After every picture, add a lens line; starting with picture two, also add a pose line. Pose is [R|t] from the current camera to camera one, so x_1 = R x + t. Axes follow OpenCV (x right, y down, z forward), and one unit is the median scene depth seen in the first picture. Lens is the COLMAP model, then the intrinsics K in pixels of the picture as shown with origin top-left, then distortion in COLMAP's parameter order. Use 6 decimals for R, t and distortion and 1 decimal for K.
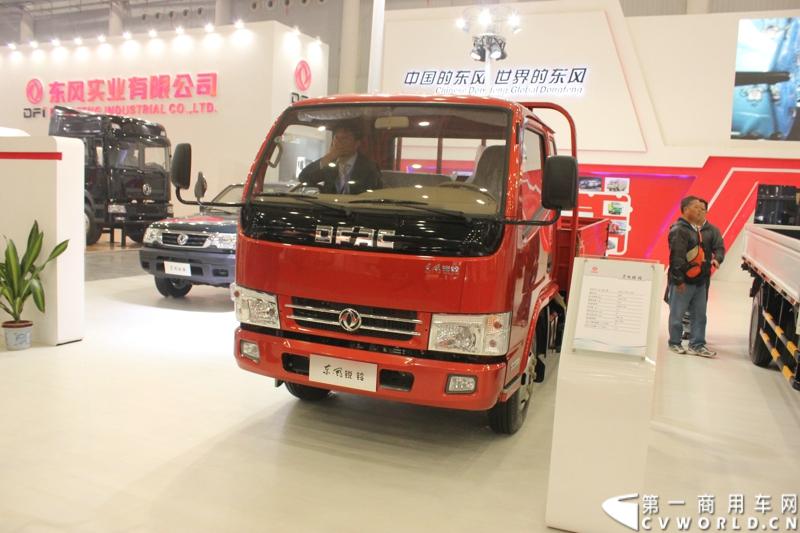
lens RADIAL K [[667.0, 0, 400.0], [0, 667.0, 266.5], [0, 0, 1]] dist [-0.171893, 0.144519]
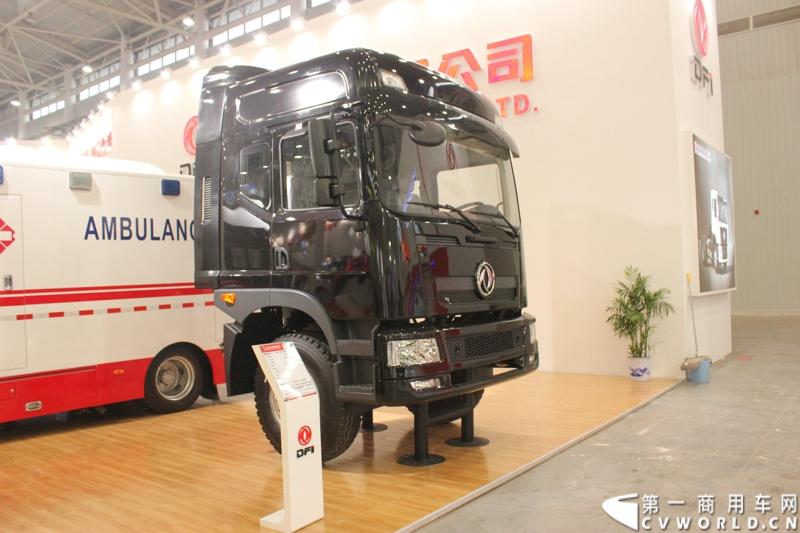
lens RADIAL K [[667.0, 0, 400.0], [0, 667.0, 266.5], [0, 0, 1]] dist [-0.171893, 0.144519]
pose [[0.966812, -0.077417, -0.243476, -0.353456], [0.047294, 0.990746, -0.127222, -0.085822], [0.251072, 0.111485, 0.961527, 0.681514]]
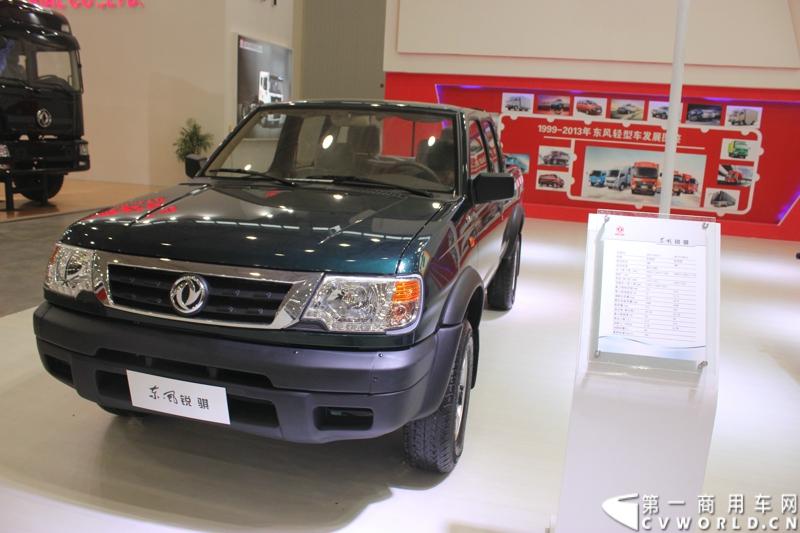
lens RADIAL K [[667.0, 0, 400.0], [0, 667.0, 266.5], [0, 0, 1]] dist [-0.171893, 0.144519]
pose [[0.991512, -0.022745, 0.128009, -0.133092], [0.008937, 0.994173, 0.107424, -0.039913], [-0.129706, -0.105368, 0.985938, 0.340614]]
